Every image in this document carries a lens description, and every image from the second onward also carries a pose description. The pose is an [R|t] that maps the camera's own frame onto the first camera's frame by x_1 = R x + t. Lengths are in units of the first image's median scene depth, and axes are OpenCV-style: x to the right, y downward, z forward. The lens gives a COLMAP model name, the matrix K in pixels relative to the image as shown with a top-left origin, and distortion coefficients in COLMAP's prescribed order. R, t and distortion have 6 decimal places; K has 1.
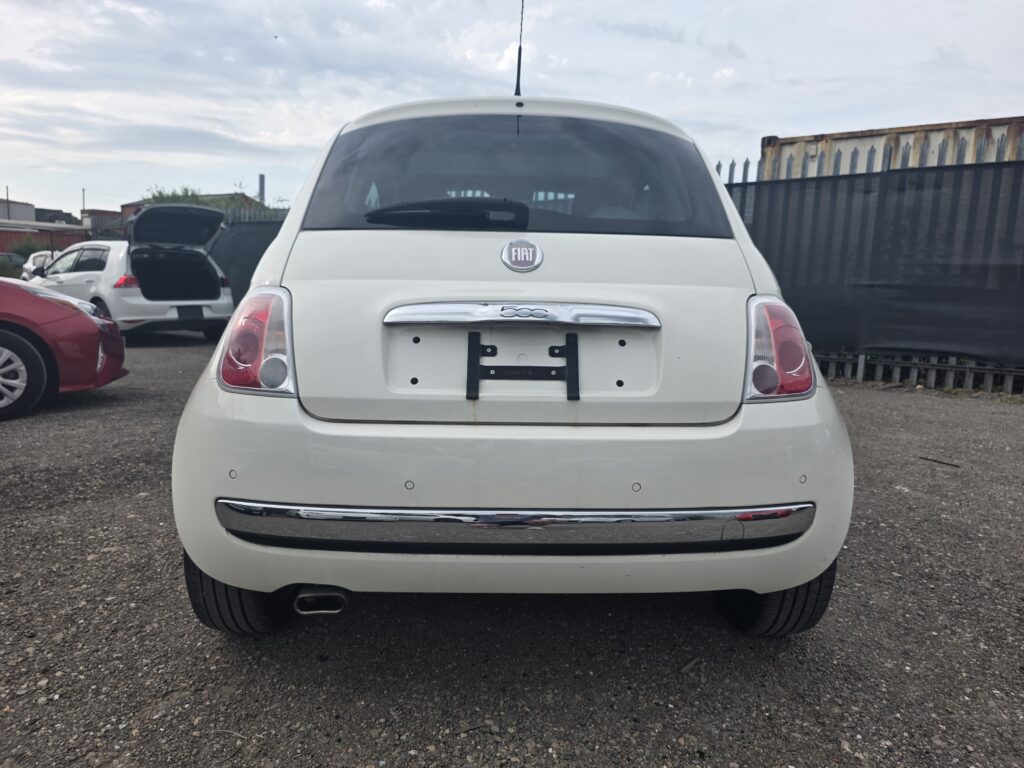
lens RADIAL K [[689.6, 0, 512.7], [0, 689.6, 390.1], [0, 0, 1]] dist [0.031055, -0.035403]
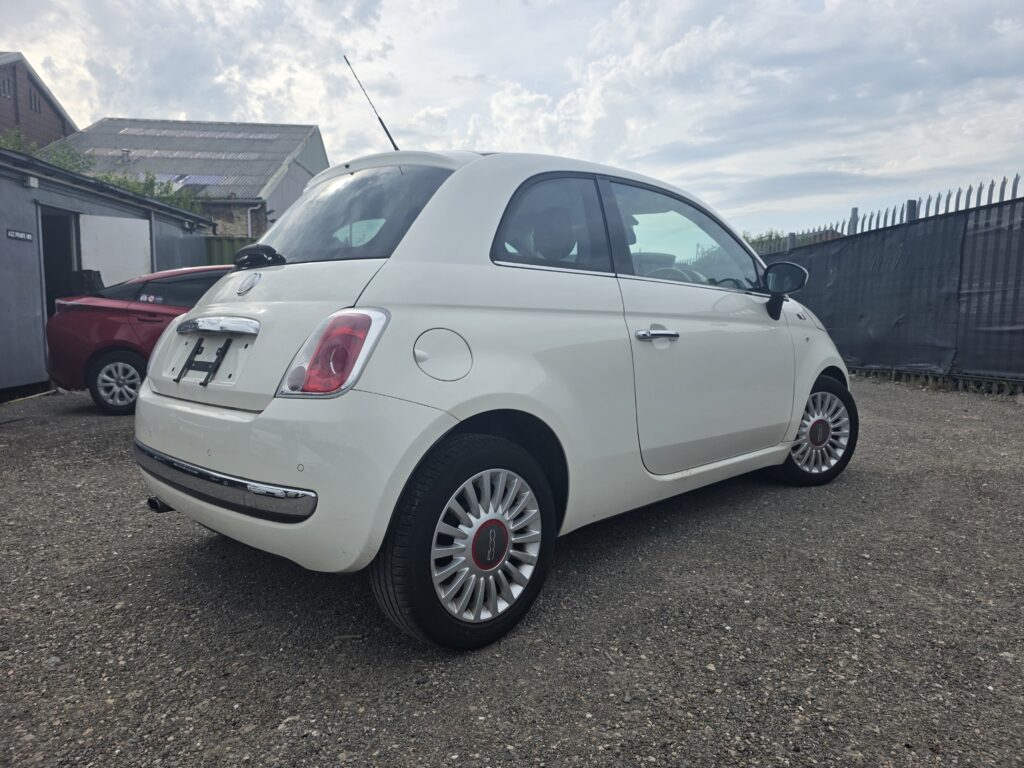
lens RADIAL K [[689.6, 0, 515.4], [0, 689.6, 388.7], [0, 0, 1]] dist [0.031055, -0.035403]
pose [[0.676755, 0.050094, -0.734502, 1.392884], [-0.091108, 0.995712, -0.016036, -0.012939], [0.730549, 0.077771, 0.678417, 0.454608]]
